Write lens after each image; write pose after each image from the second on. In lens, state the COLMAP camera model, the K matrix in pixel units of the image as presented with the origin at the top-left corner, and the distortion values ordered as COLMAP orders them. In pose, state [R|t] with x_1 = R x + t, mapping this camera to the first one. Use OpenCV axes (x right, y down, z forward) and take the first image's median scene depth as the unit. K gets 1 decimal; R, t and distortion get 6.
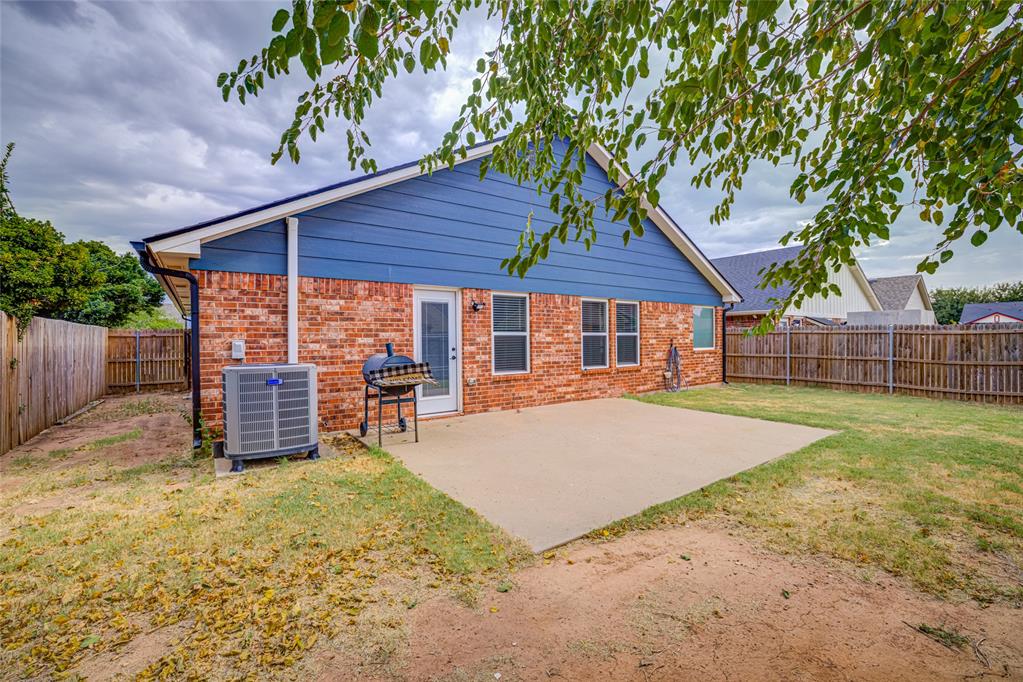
lens RADIAL K [[441.0, 0, 508.0], [0, 441.0, 337.3], [0, 0, 1]] dist [-0.051742, 0.018443]
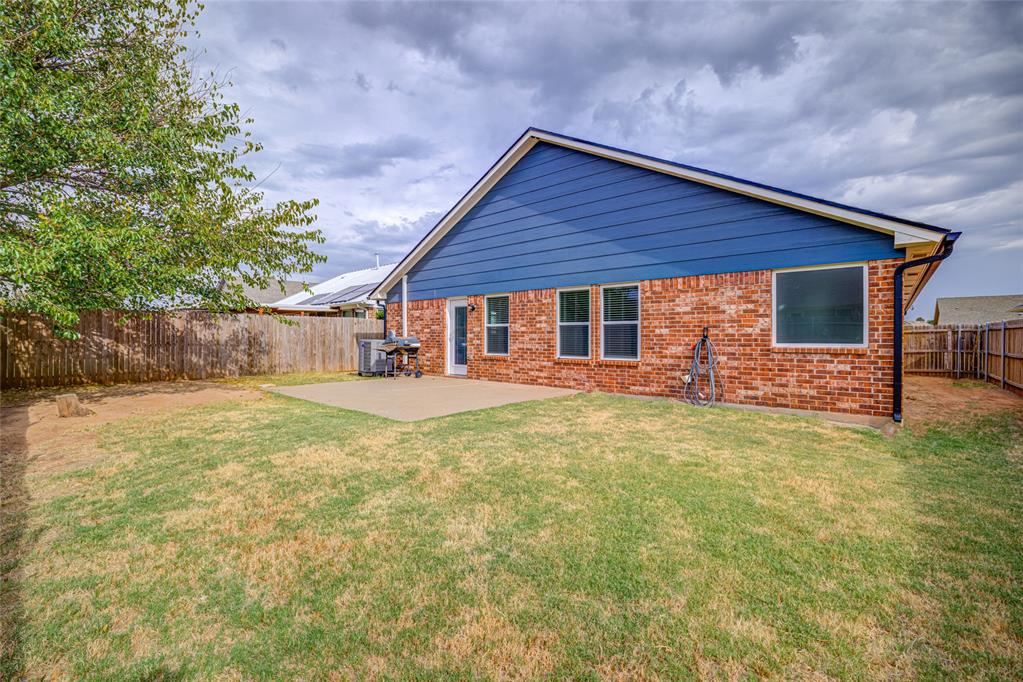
lens RADIAL K [[441.0, 0, 508.0], [0, 441.0, 337.3], [0, 0, 1]] dist [-0.051742, 0.018443]
pose [[0.210923, 0.011492, -0.977435, 1.201473], [0.003797, 0.999914, 0.012575, 0.010840], [0.977495, -0.006364, 0.210861, 0.685483]]
